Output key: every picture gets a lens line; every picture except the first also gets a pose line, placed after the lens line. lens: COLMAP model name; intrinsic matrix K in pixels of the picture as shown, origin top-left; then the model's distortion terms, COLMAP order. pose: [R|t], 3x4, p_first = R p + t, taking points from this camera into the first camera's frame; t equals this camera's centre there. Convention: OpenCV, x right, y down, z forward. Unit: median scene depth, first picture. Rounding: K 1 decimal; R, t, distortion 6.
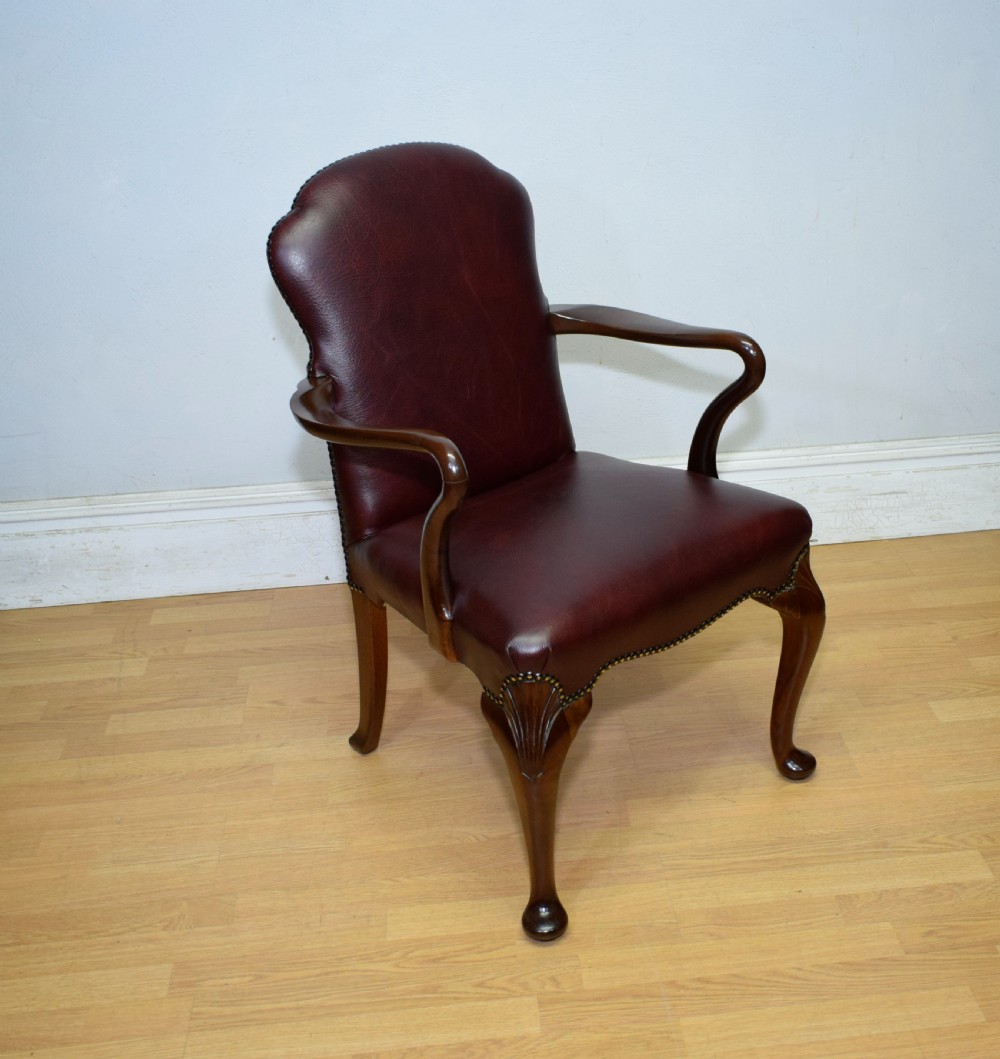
lens RADIAL K [[1384.1, 0, 576.0], [0, 1384.1, 583.1], [0, 0, 1]] dist [-0.020404, 0.012404]
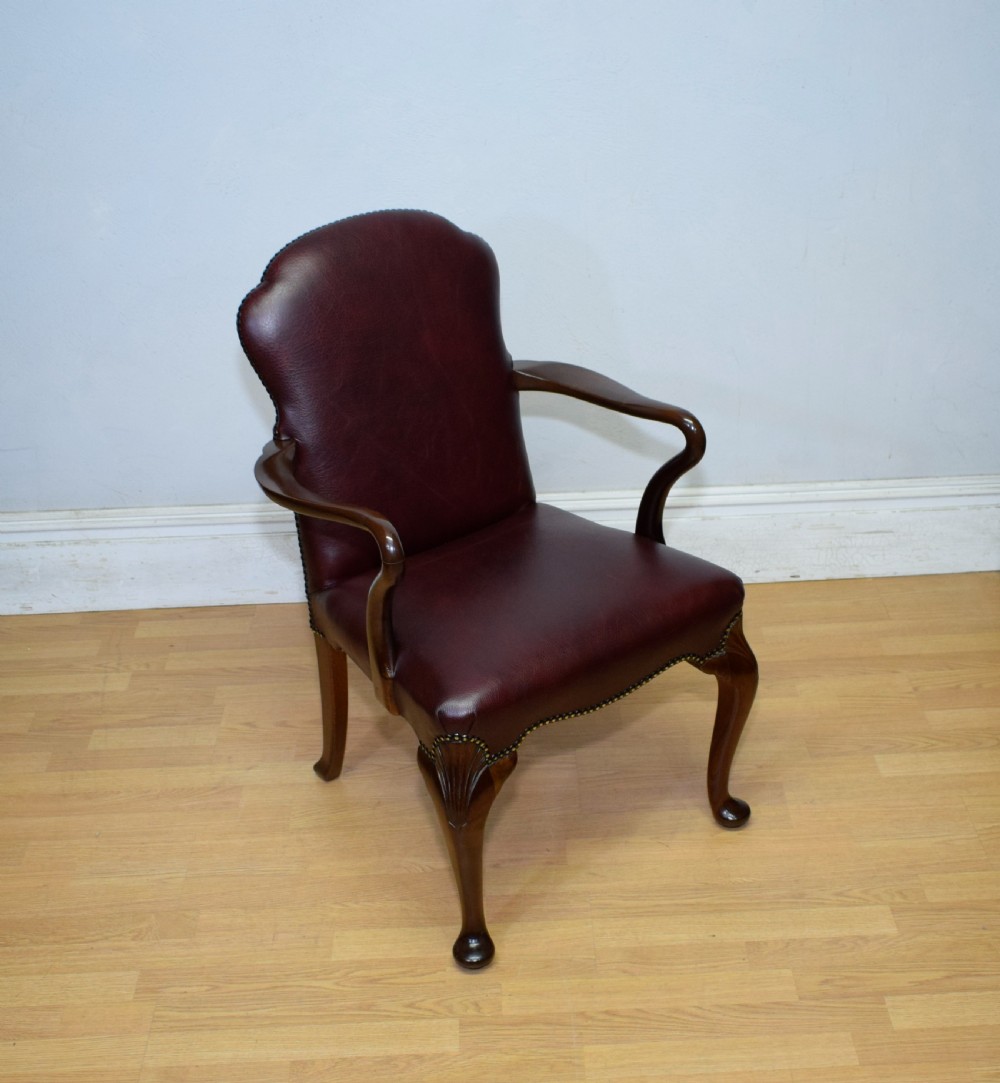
lens RADIAL K [[1604.3, 0, 550.7], [0, 1604.3, 664.6], [0, 0, 1]] dist [-0.015105, 0.000492]
pose [[0.997257, 0.043566, -0.059839, 0.098535], [-0.038106, 0.995254, 0.089536, -0.092366], [0.063456, -0.087010, 0.994184, -0.227329]]
